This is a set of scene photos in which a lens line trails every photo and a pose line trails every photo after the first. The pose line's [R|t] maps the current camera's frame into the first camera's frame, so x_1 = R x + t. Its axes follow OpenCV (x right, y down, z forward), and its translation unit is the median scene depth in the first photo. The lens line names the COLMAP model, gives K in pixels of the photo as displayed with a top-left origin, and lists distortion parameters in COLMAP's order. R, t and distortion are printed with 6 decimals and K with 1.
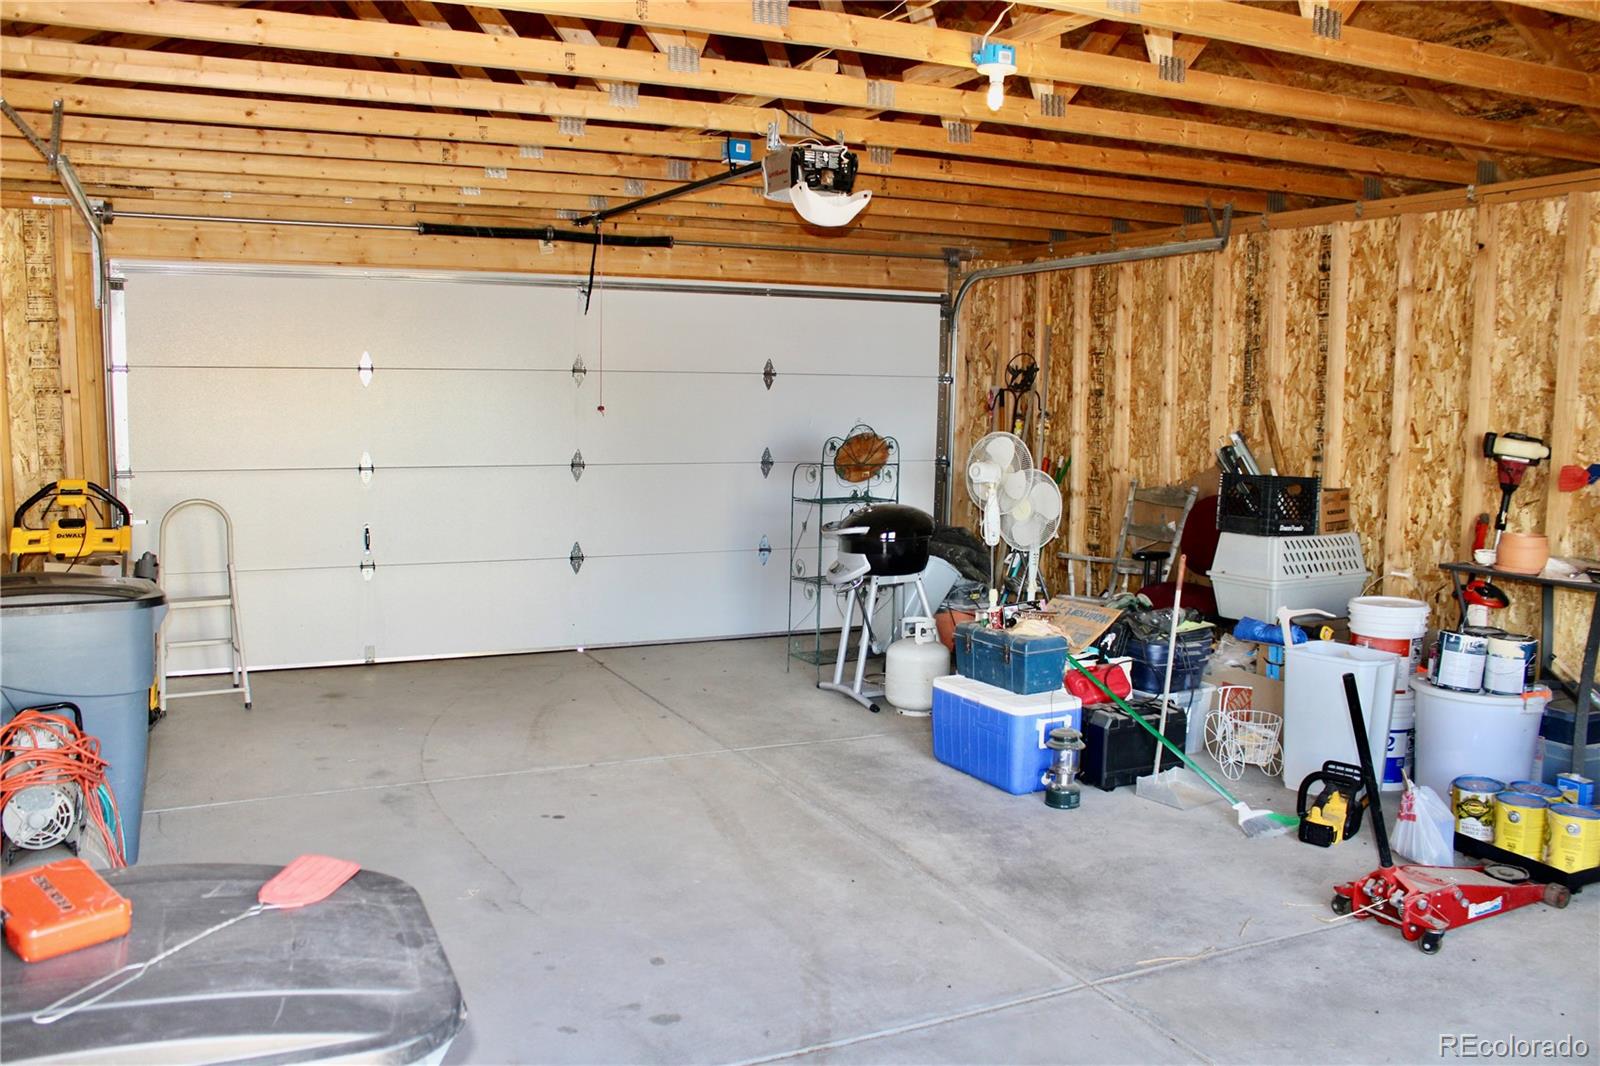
lens RADIAL K [[1335.1, 0, 785.2], [0, 1335.1, 532.9], [0, 0, 1]] dist [-0.163855, 0.156846]
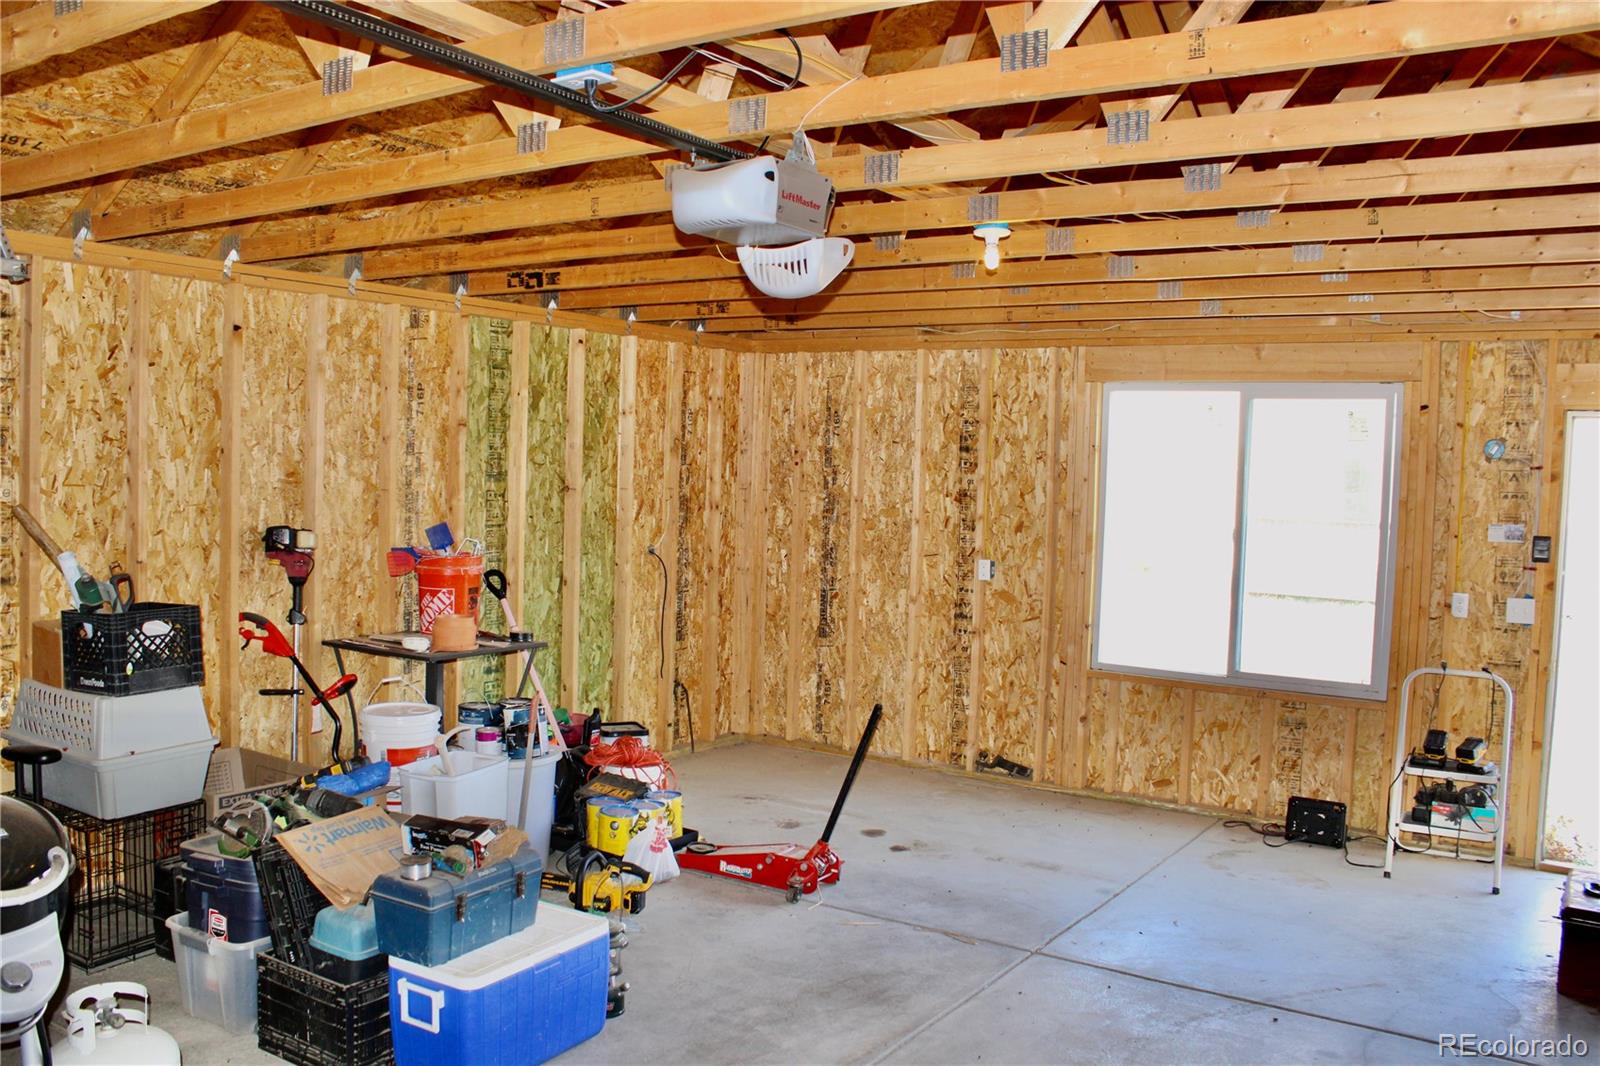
lens RADIAL K [[1335.1, 0, 785.2], [0, 1335.1, 532.9], [0, 0, 1]] dist [-0.163855, 0.156846]
pose [[-0.514279, -0.071396, 0.854646, -0.489242], [0.060663, 0.991004, 0.119290, -0.169169], [-0.855475, 0.113194, -0.505322, 1.185044]]
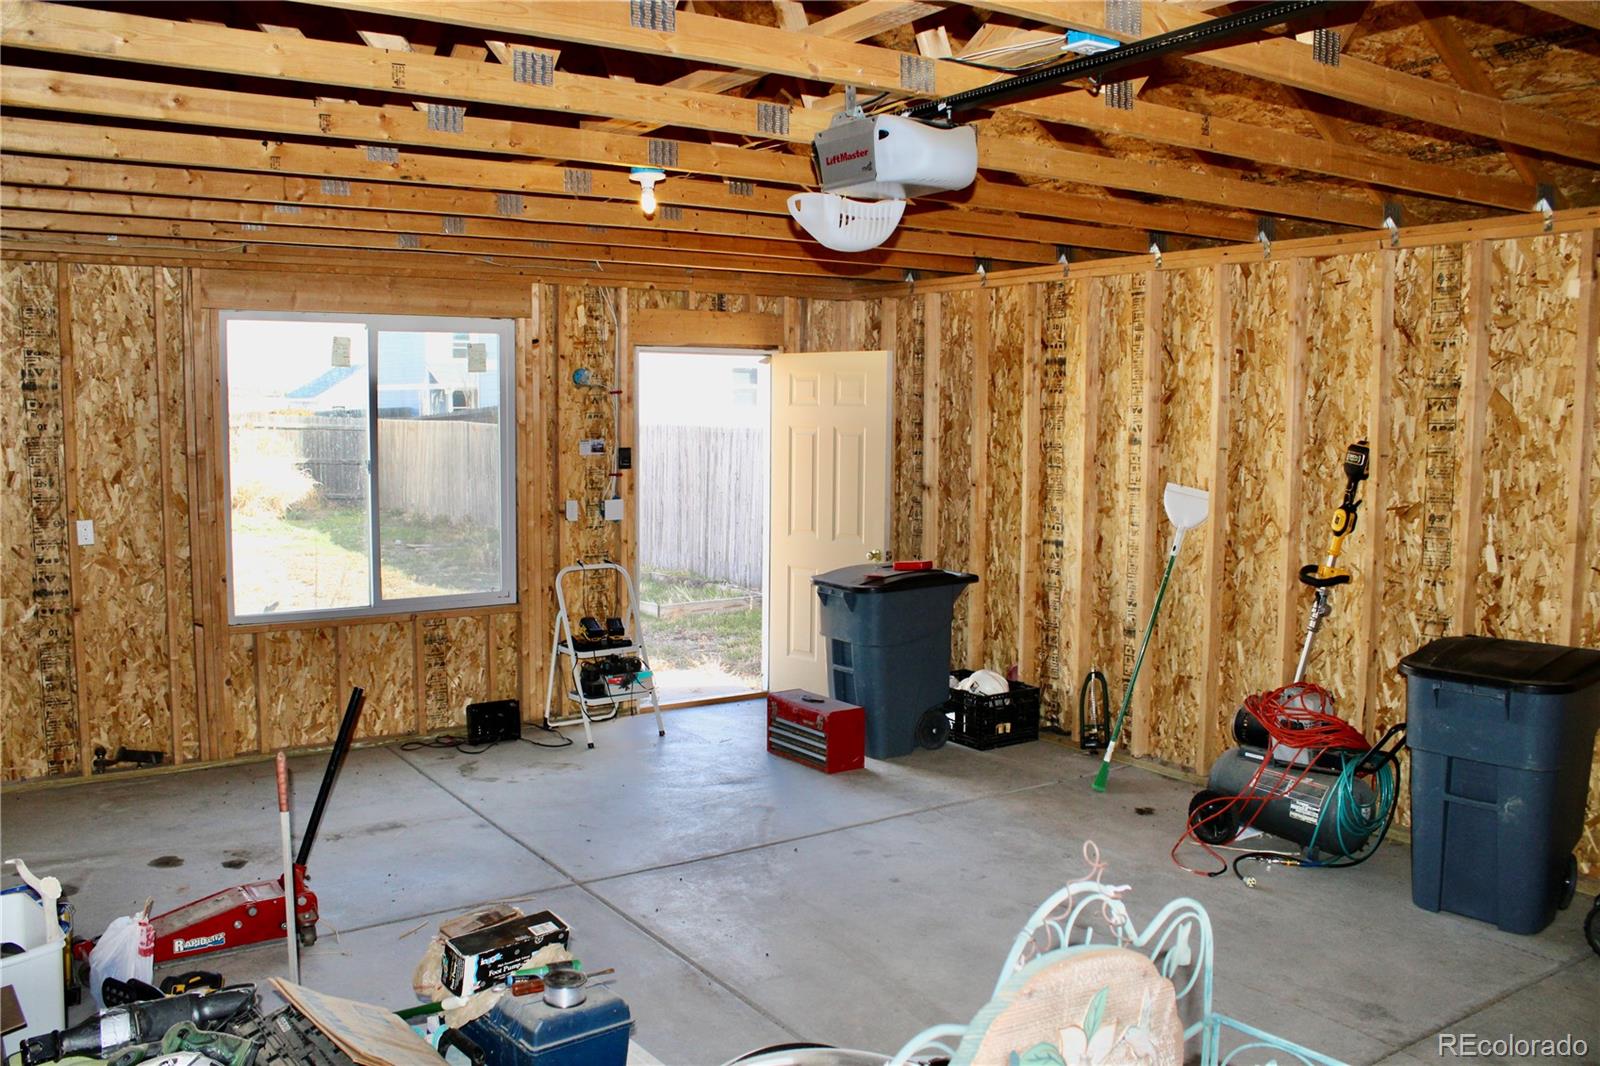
lens RADIAL K [[1335.1, 0, 785.2], [0, 1335.1, 532.9], [0, 0, 1]] dist [-0.163855, 0.156846]
pose [[-0.989375, -0.002475, -0.145368, 0.145354], [-0.032460, 0.978378, 0.204264, -0.199459], [0.141719, 0.206812, -0.968062, 1.472972]]
